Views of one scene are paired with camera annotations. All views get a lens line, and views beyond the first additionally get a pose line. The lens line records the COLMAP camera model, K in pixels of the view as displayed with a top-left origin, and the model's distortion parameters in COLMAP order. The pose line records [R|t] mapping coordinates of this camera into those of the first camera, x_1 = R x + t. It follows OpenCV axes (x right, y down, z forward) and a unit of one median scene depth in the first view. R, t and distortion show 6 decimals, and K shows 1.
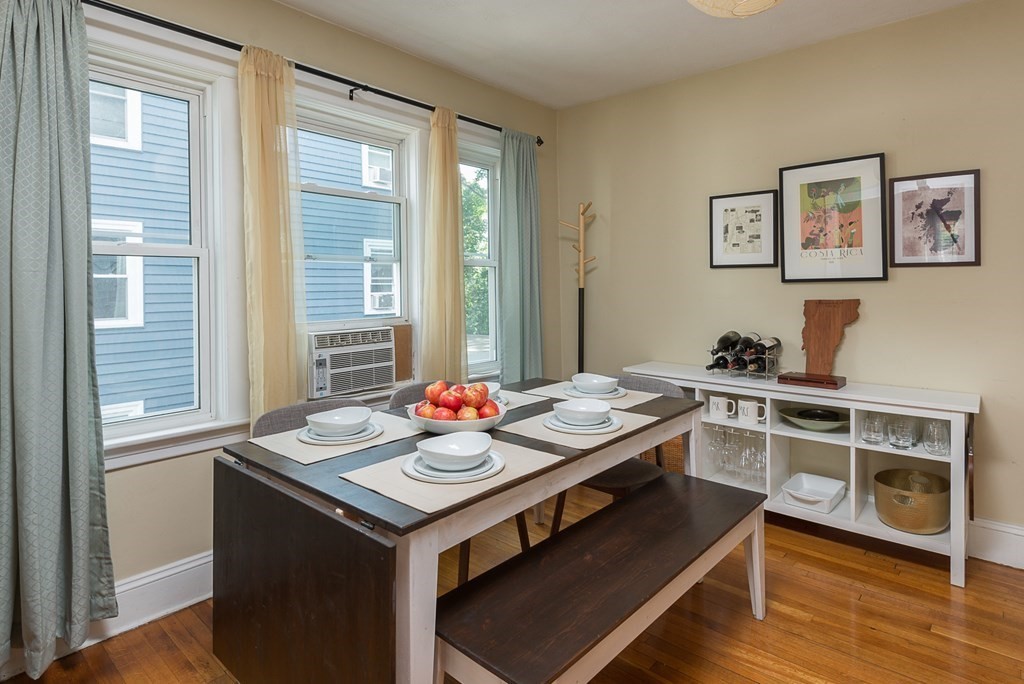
lens RADIAL K [[522.4, 0, 502.3], [0, 522.4, 287.2], [0, 0, 1]] dist [0.002361, -0.007321]
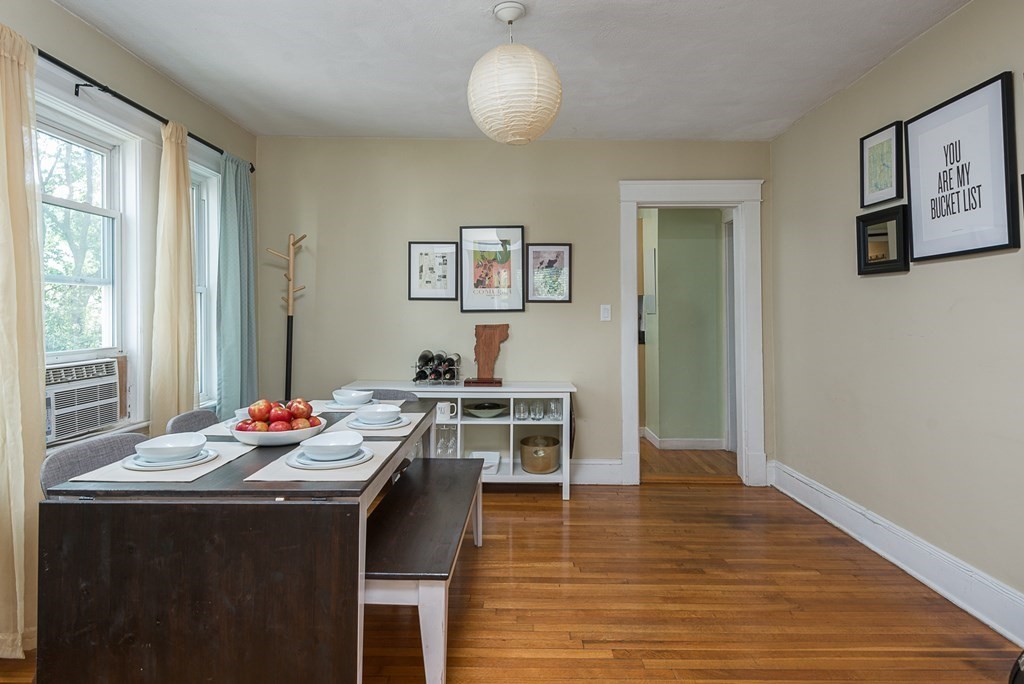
lens RADIAL K [[550.2, 0, 499.8], [0, 550.2, 314.2], [0, 0, 1]] dist [0.005817, -0.003893]
pose [[0.754050, 0.005919, 0.656790, -0.340220], [-0.004456, 0.999982, -0.003895, 0.001705], [-0.656802, 0.000011, 0.754063, -0.134511]]
